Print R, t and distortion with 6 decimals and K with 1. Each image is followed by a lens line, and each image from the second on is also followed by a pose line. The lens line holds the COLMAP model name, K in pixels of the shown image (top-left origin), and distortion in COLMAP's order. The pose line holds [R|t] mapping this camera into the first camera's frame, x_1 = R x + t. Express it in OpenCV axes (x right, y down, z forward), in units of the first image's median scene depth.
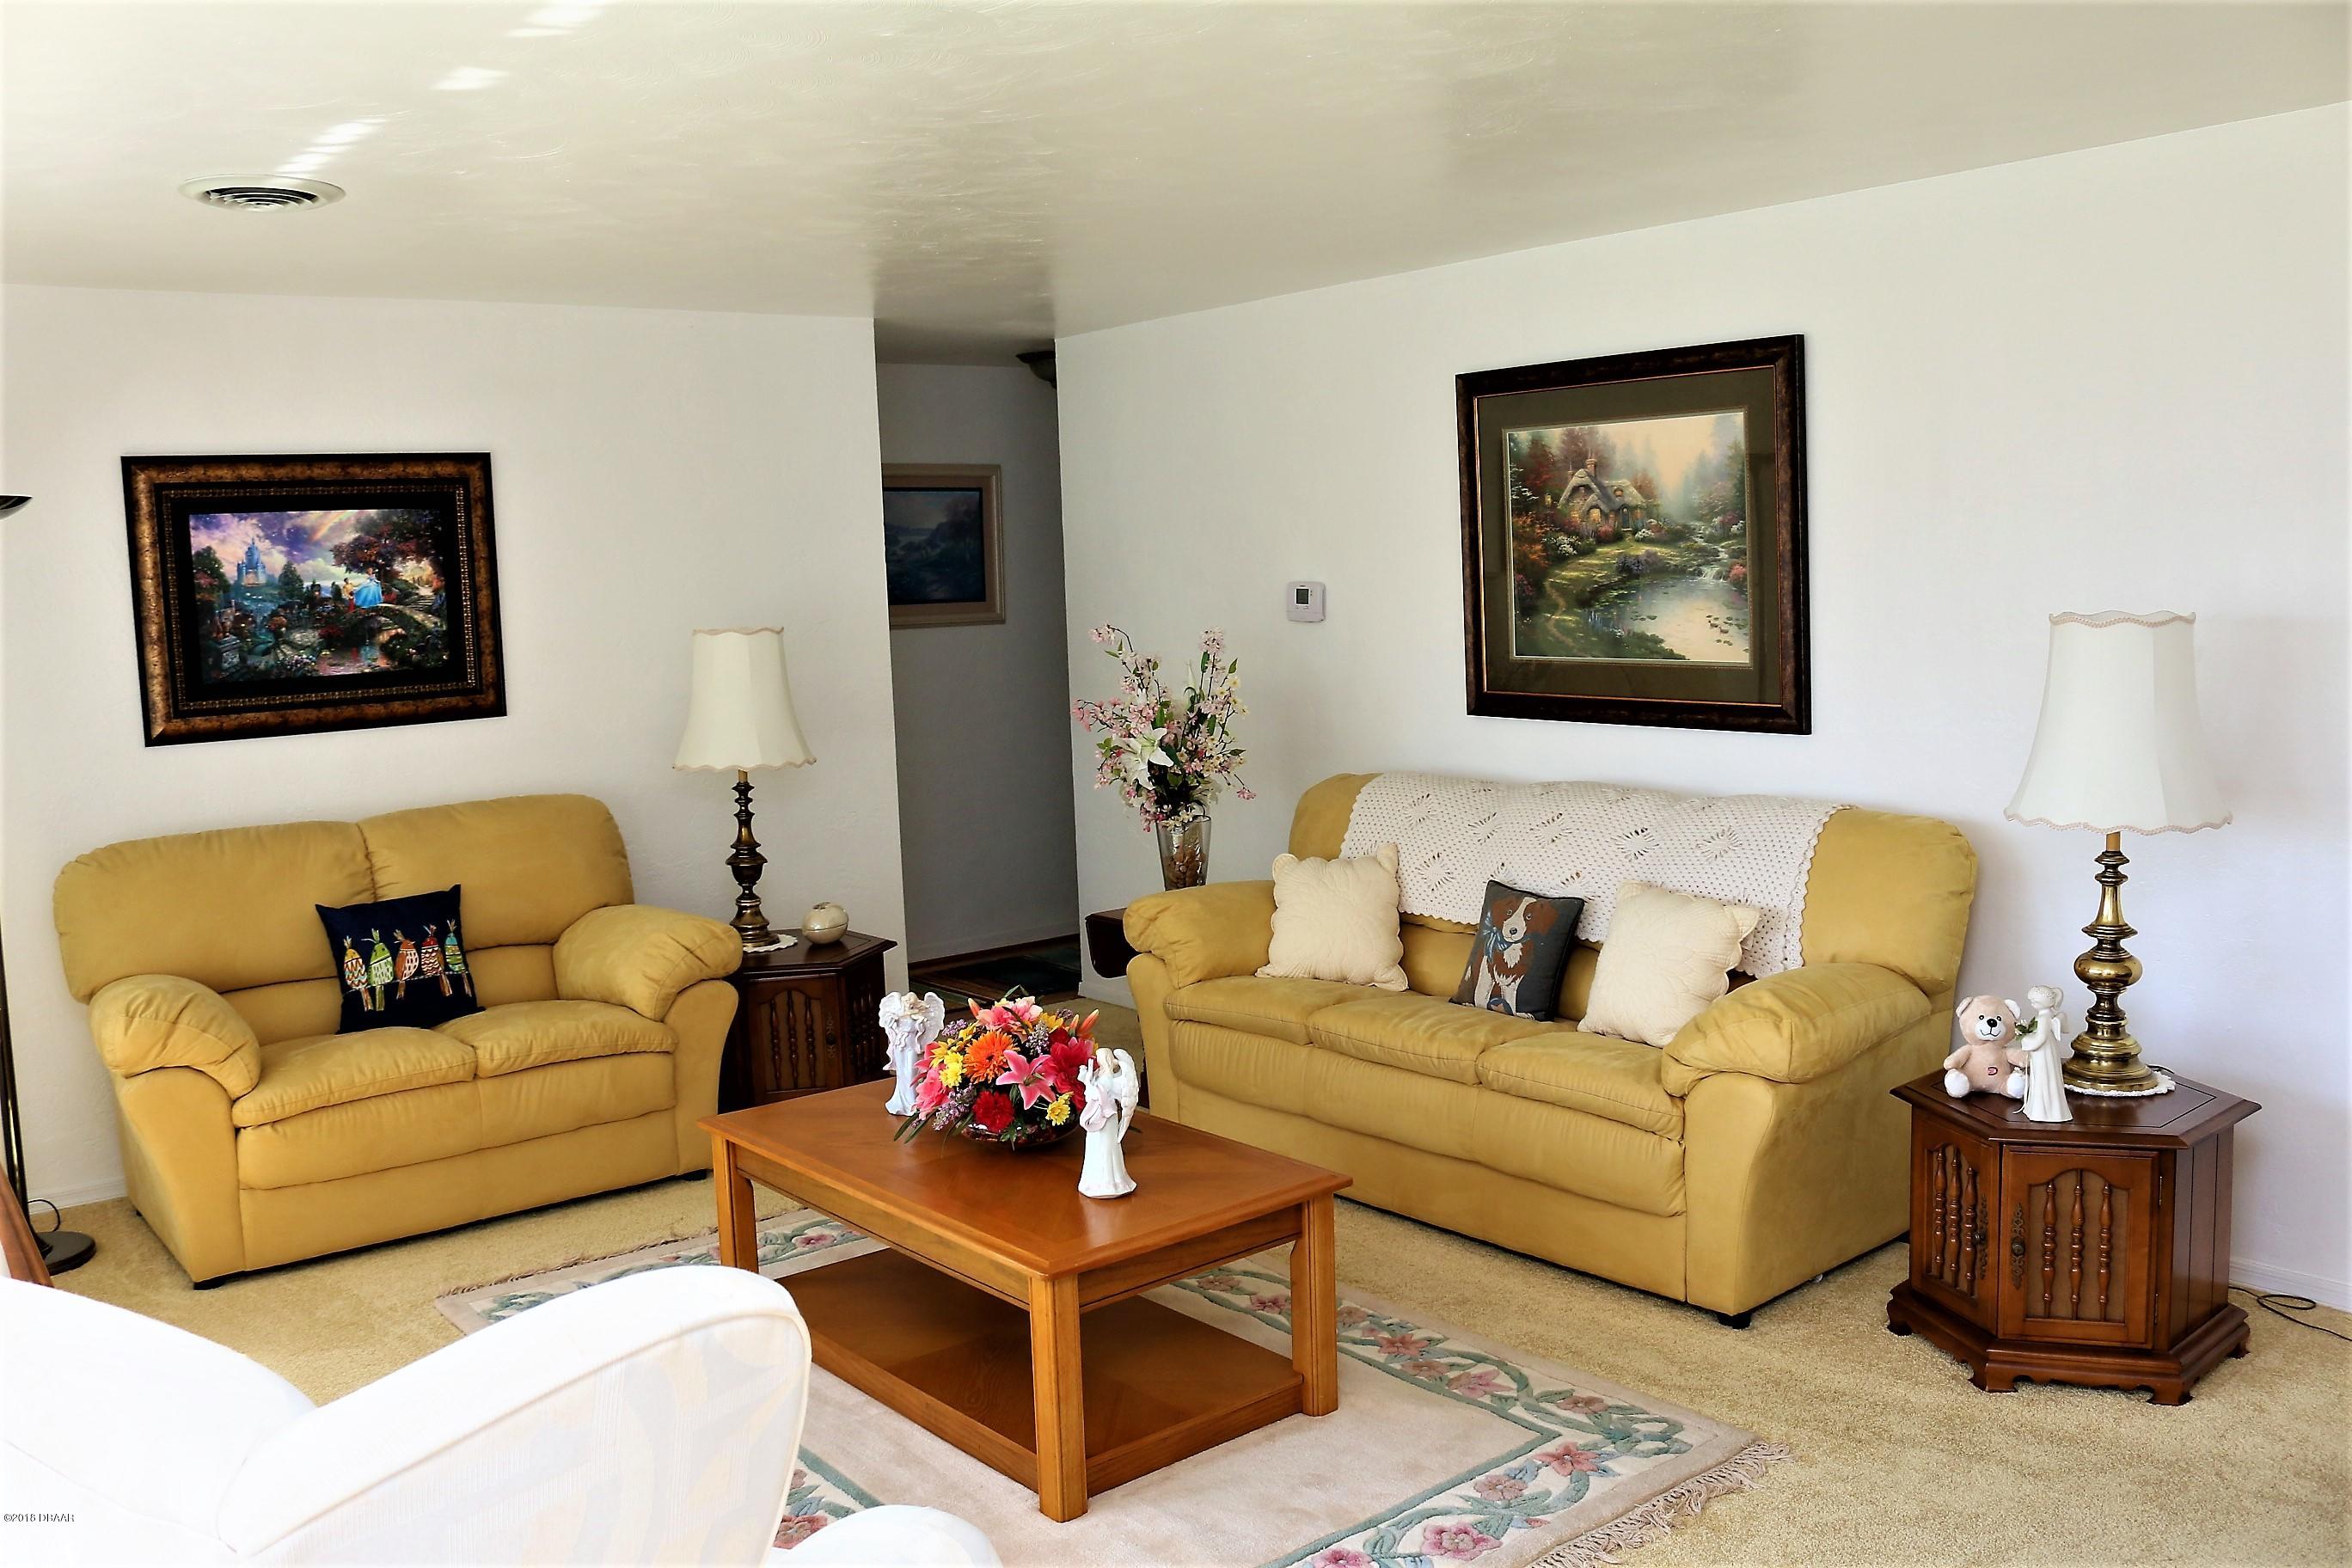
lens RADIAL K [[1941.4, 0, 1160.6], [0, 1941.4, 766.9], [0, 0, 1]] dist [-0.165464, 0.135218]
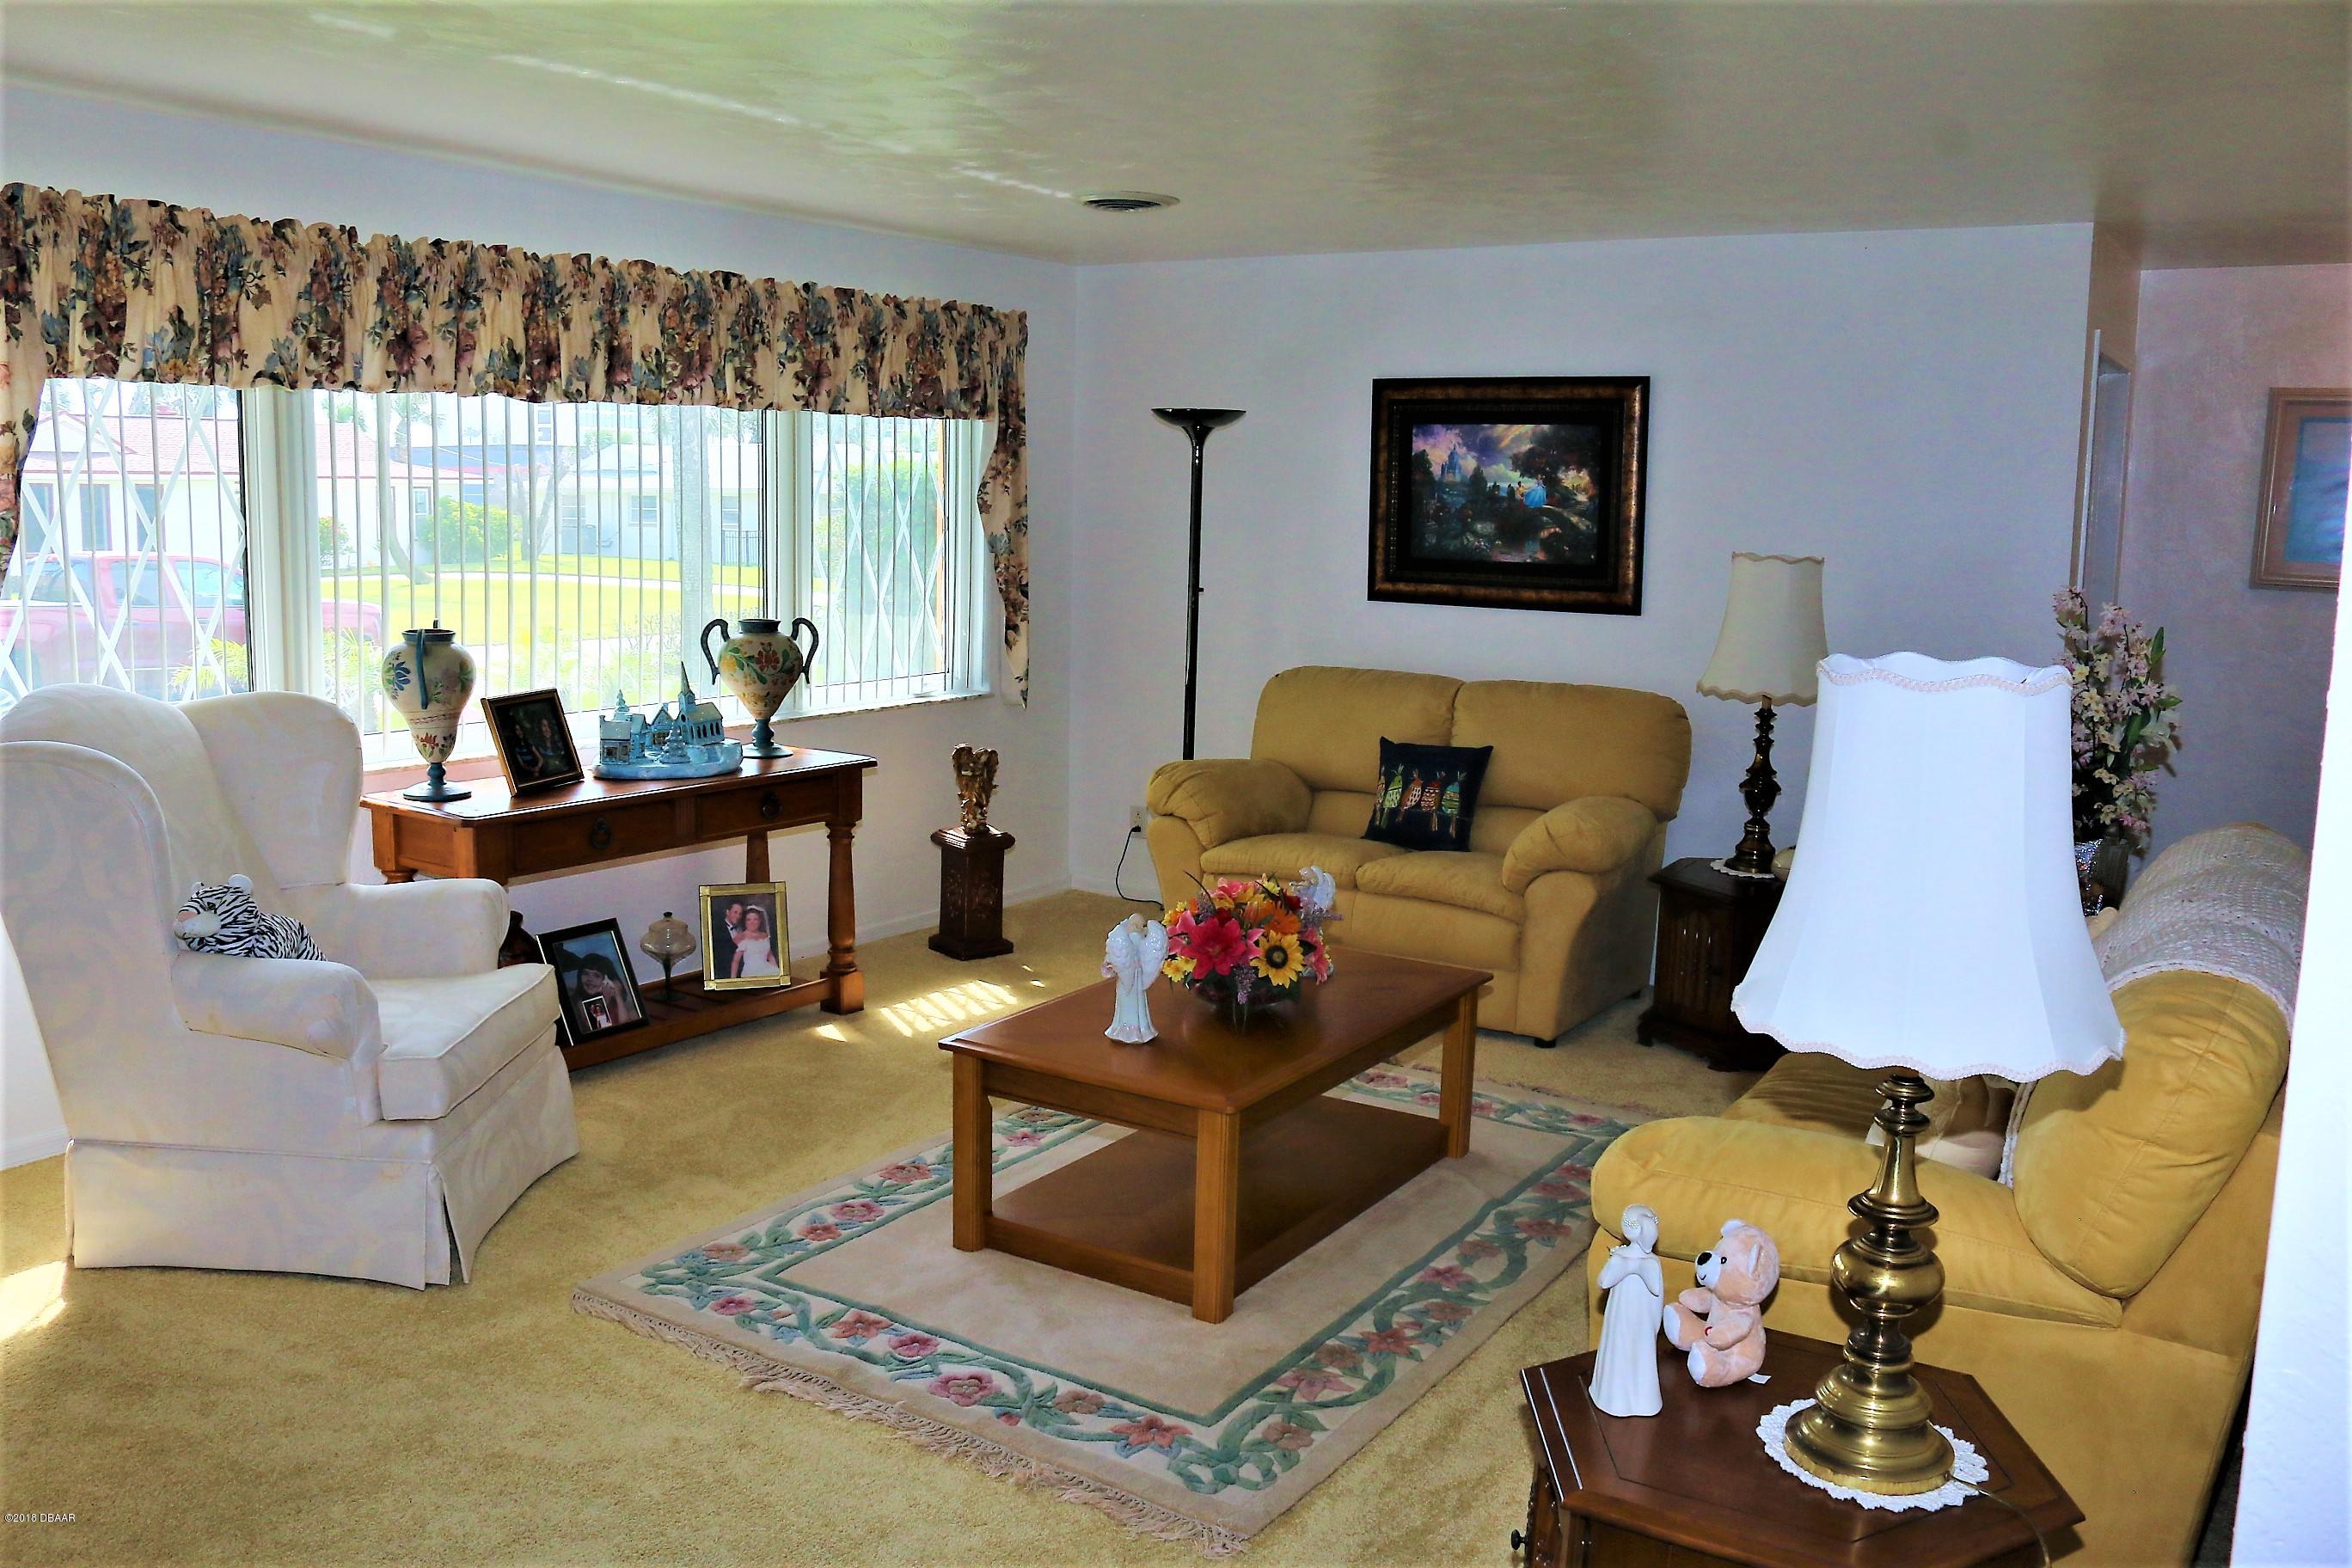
lens RADIAL K [[1941.4, 0, 1160.6], [0, 1941.4, 766.9], [0, 0, 1]] dist [-0.165464, 0.135218]
pose [[0.298492, 0.179584, -0.937365, 0.687019], [-0.129649, 0.980664, 0.146594, -0.073655], [0.945565, 0.077771, 0.316003, 0.424959]]
